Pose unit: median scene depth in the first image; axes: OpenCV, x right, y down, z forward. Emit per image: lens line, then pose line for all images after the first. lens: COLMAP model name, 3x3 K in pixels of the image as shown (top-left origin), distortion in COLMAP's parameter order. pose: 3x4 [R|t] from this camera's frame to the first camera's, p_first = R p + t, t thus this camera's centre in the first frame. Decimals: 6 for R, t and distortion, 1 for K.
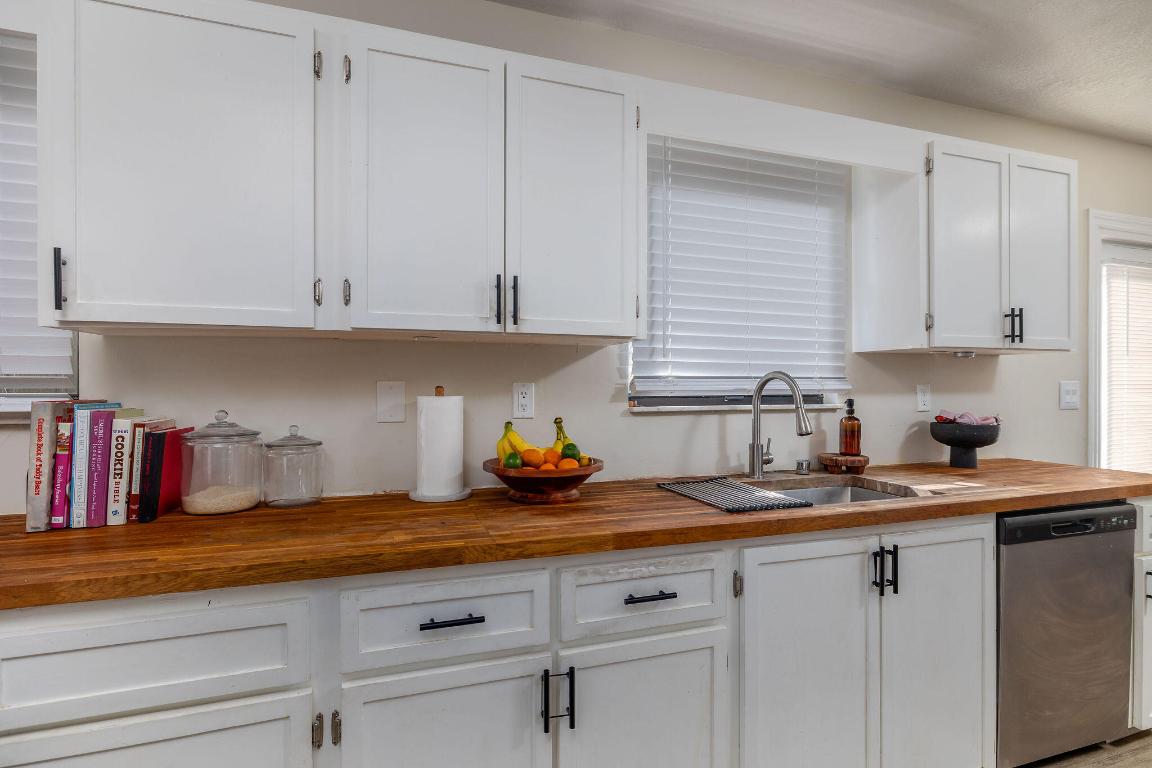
lens RADIAL K [[542.3, 0, 575.4], [0, 542.3, 384.6], [0, 0, 1]] dist [-0.022791, -0.000035]
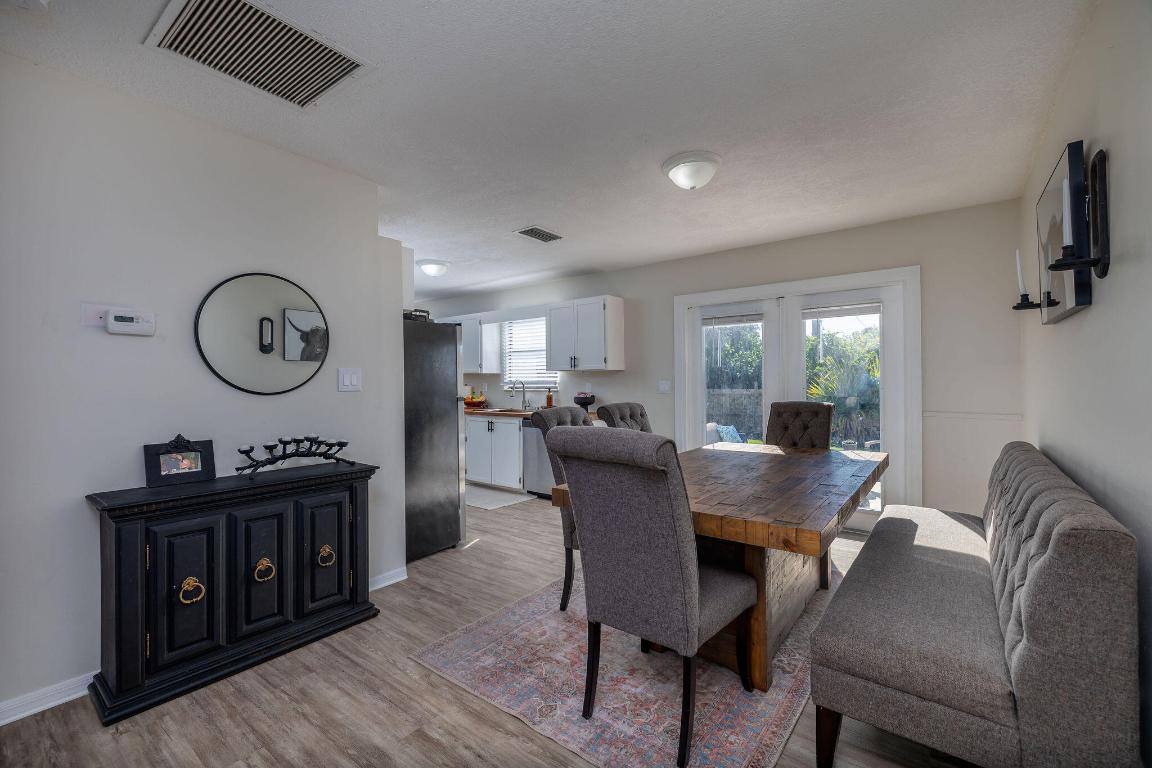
lens RADIAL K [[488.6, 0, 577.9], [0, 488.6, 376.7], [0, 0, 1]] dist [0.003135, -0.000430]
pose [[0.563685, -0.010704, -0.825920, 4.154070], [0.005039, 0.999942, -0.009520, -0.010187], [0.825974, 0.001204, 0.563707, -0.621294]]
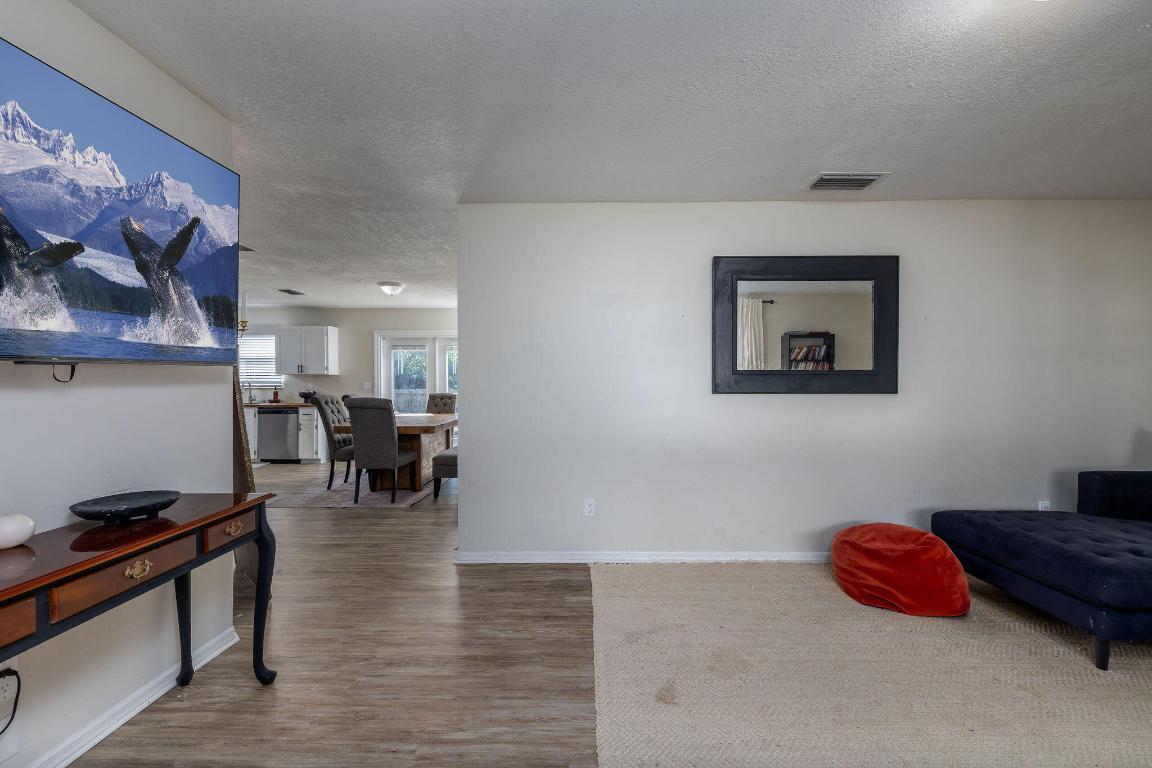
lens RADIAL K [[488.6, 0, 577.3], [0, 488.6, 383.4], [0, 0, 1]] dist [0.003135, -0.000430]
pose [[0.945973, 0.003275, -0.324229, 5.730549], [-0.001288, 0.999979, 0.006344, -0.030745], [0.324243, -0.005583, 0.945957, -2.667509]]
